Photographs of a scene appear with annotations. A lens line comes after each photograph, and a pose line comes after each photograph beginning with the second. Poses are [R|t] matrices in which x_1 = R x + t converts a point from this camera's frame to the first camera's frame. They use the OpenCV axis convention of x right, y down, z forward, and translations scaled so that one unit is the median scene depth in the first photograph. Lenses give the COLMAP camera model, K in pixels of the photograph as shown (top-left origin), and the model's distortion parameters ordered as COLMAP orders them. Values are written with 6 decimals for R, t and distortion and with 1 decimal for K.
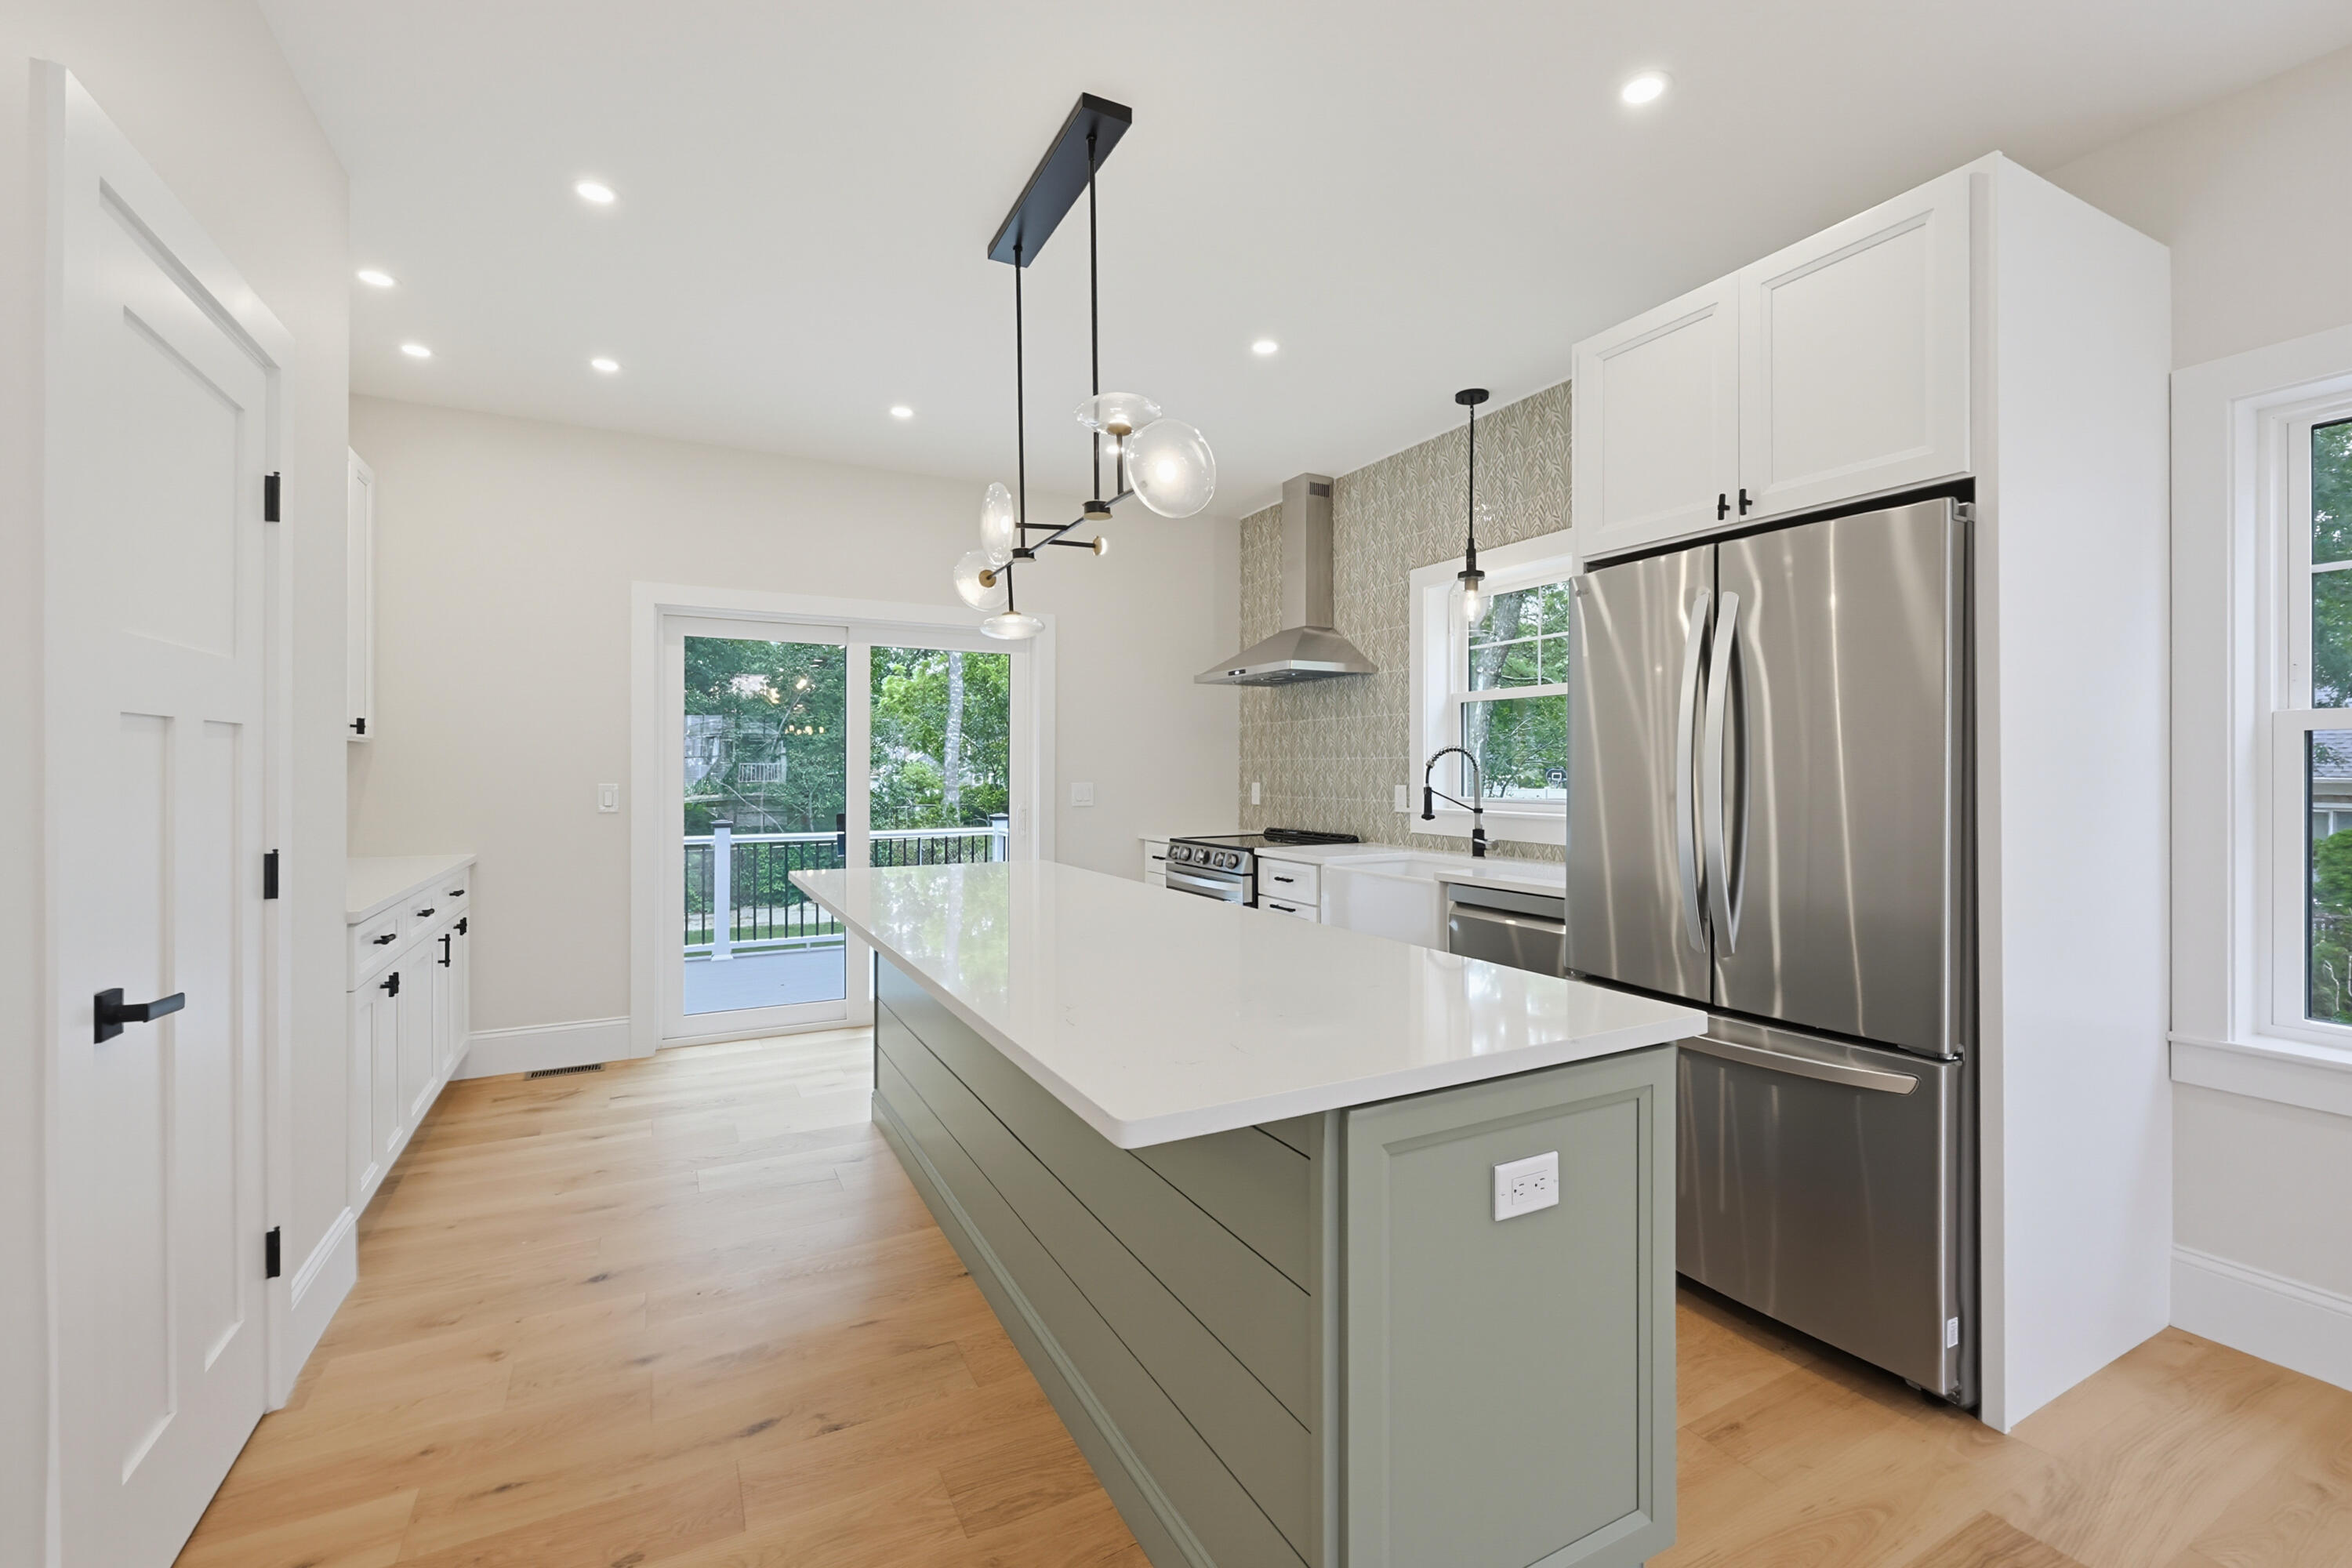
lens RADIAL K [[1001.1, 0, 1191.4], [0, 1001.1, 772.2], [0, 0, 1]] dist [-0.001283, -0.000397]
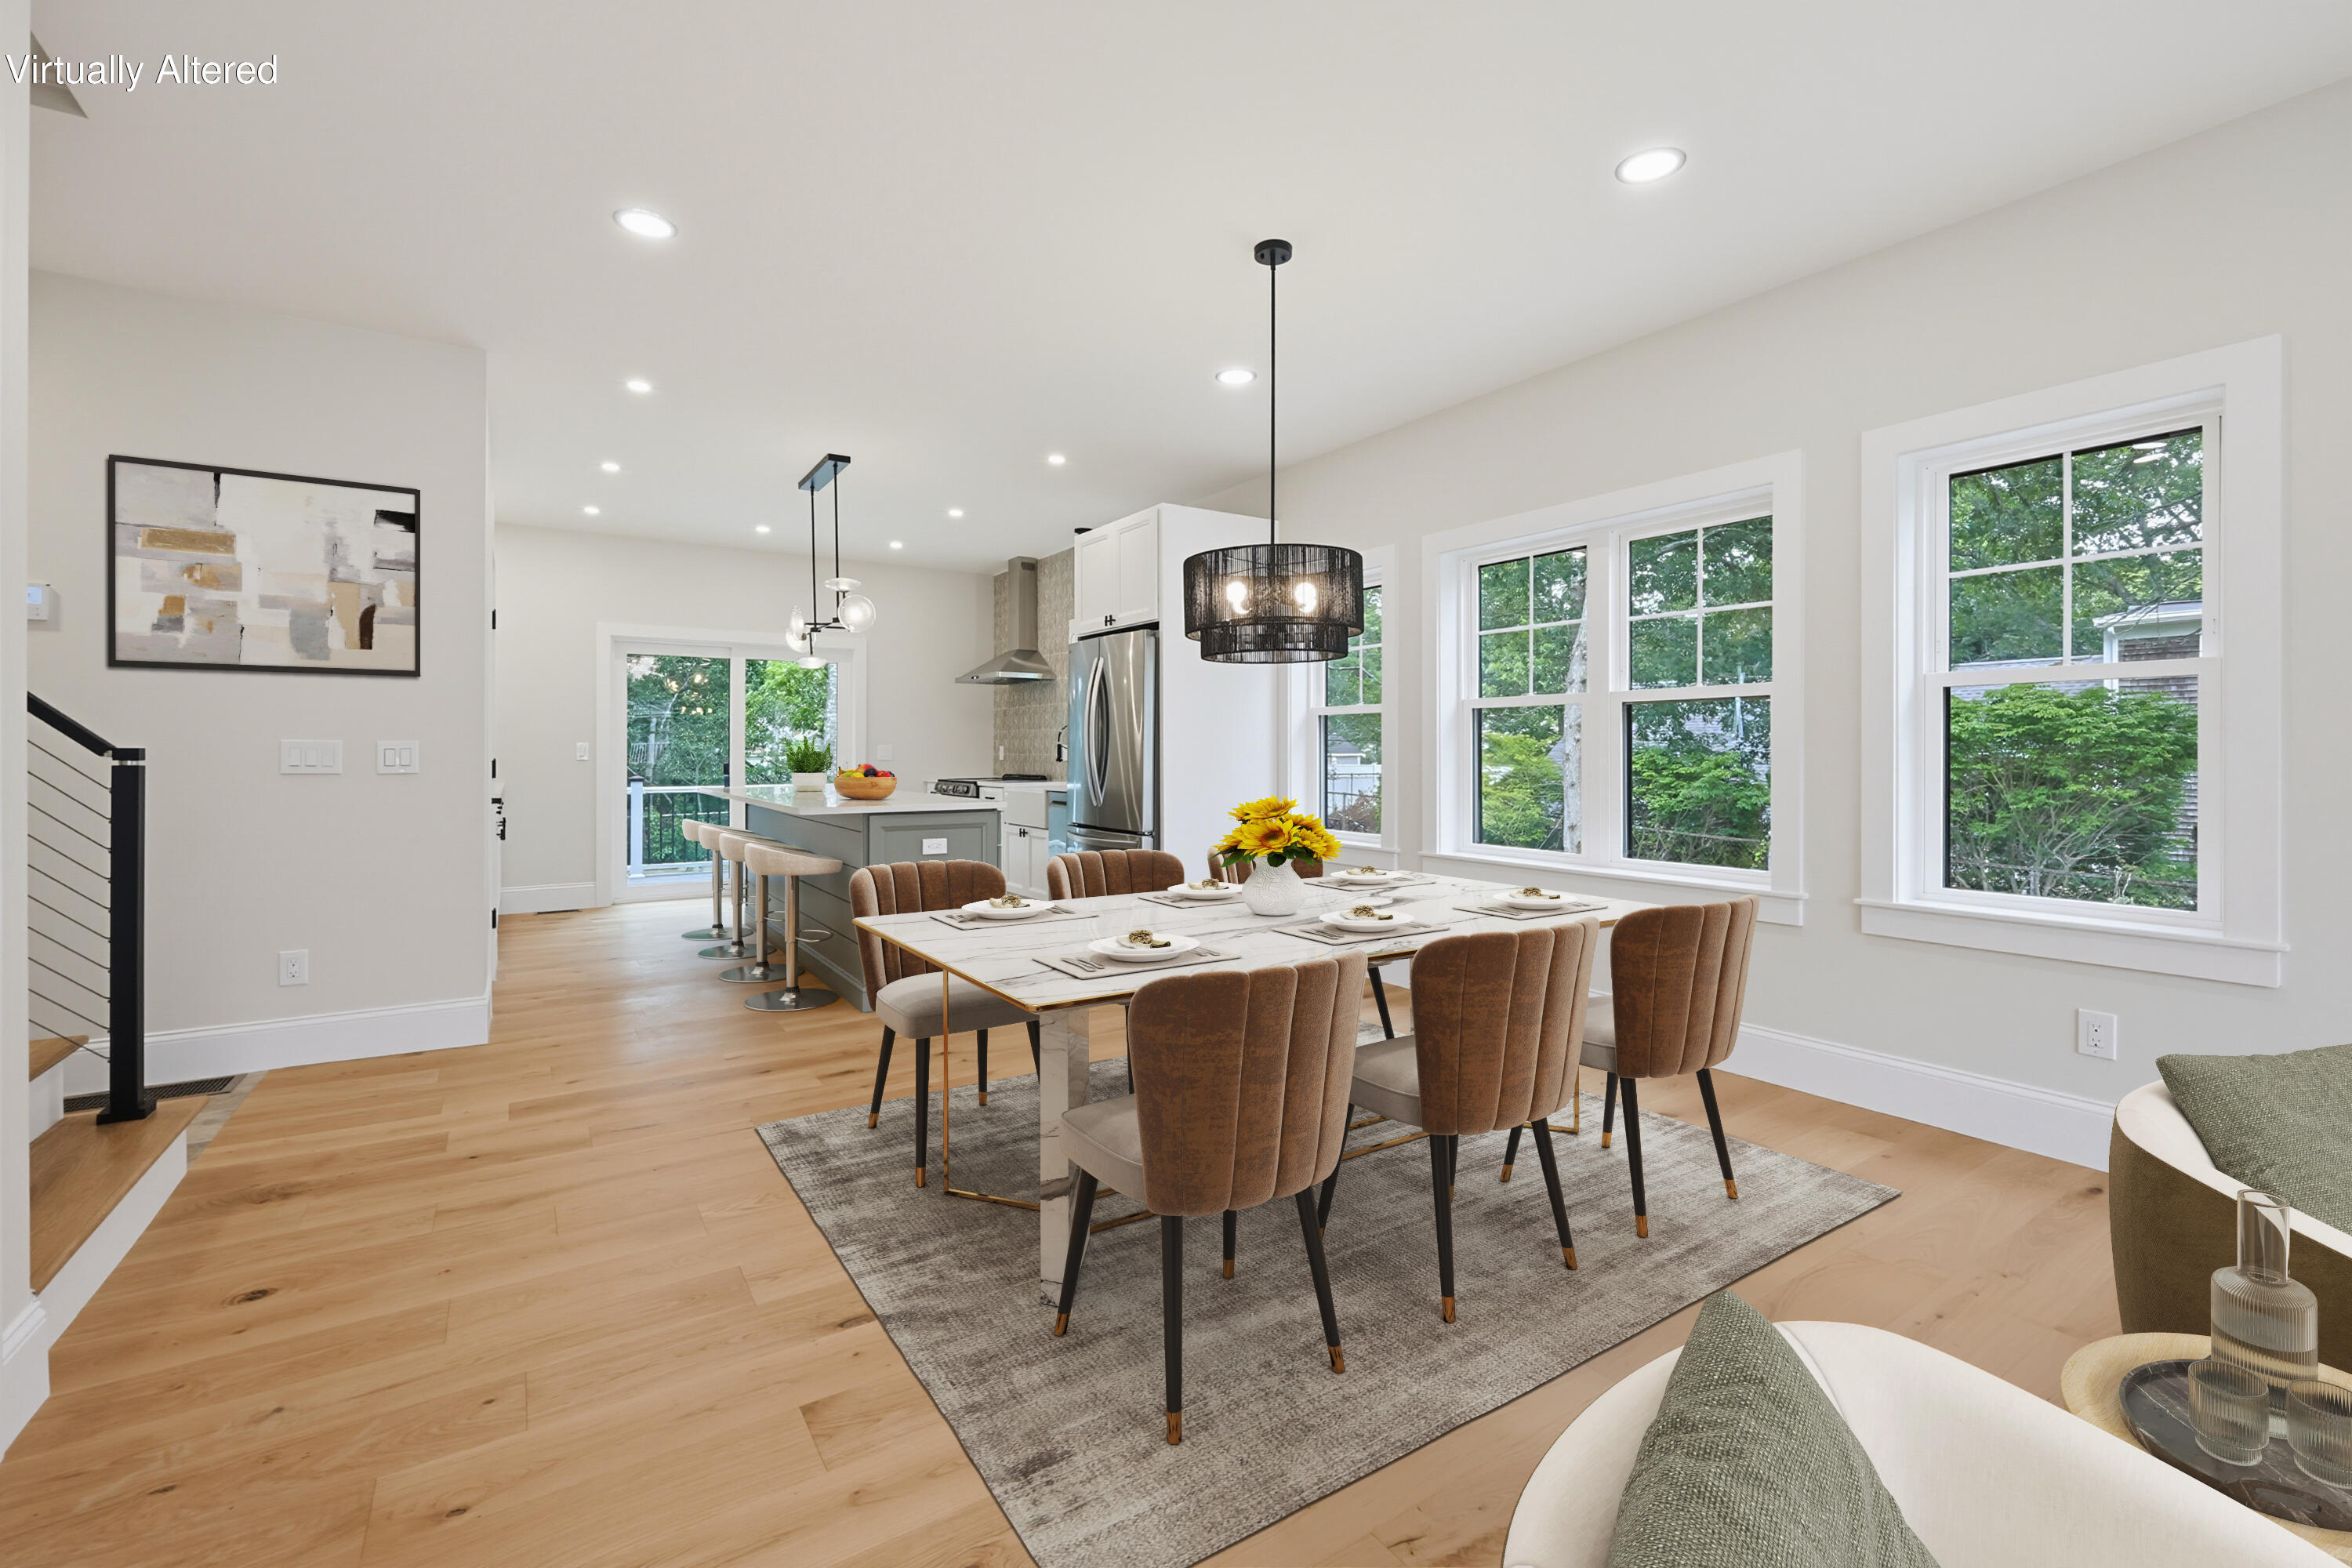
lens RADIAL K [[1004.7, 0, 1179.3], [0, 1004.7, 749.6], [0, 0, 1]] dist [-0.001750, 0.000524]
pose [[0.996177, -0.000397, 0.087358, 0.258747], [0.000725, 0.999993, -0.003724, 0.028330], [-0.087356, 0.003773, 0.996170, -0.741597]]
